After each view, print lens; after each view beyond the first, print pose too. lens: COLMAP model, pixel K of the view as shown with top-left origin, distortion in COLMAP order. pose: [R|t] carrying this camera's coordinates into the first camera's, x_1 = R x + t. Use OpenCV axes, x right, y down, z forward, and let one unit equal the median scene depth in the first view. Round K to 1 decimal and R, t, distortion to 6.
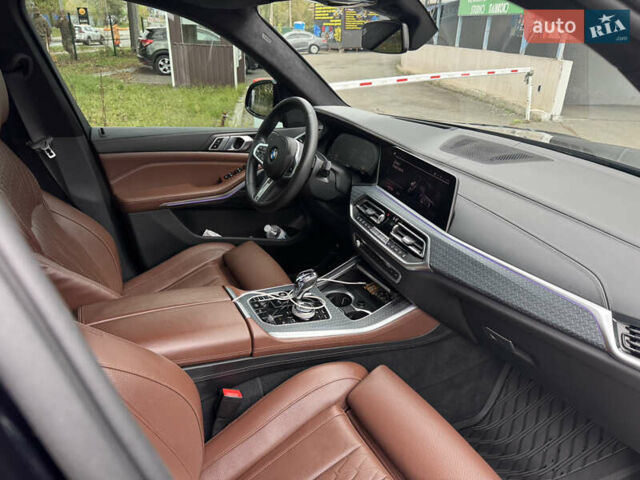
lens RADIAL K [[454.0, 0, 320.0], [0, 454.0, 240.0], [0, 0, 1]] dist [0.005552, -0.001817]
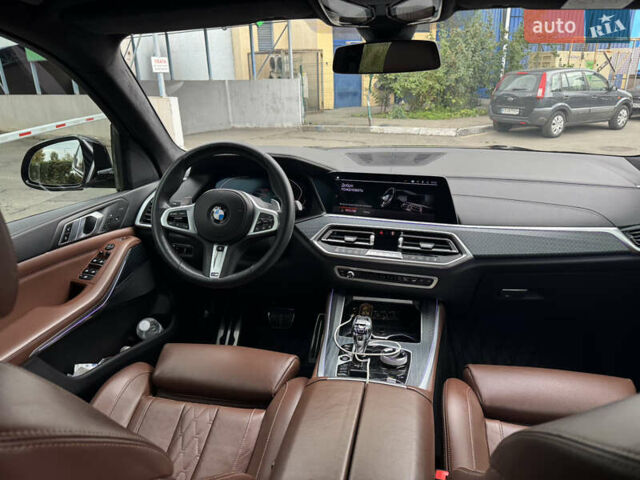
lens RADIAL K [[454.0, 0, 320.0], [0, 454.0, 240.0], [0, 0, 1]] dist [0.005552, -0.001817]
pose [[0.632924, -0.303985, 0.712040, -0.526457], [0.362801, 0.928917, 0.074084, -0.133192], [-0.683946, 0.211440, 0.698220, 0.324162]]
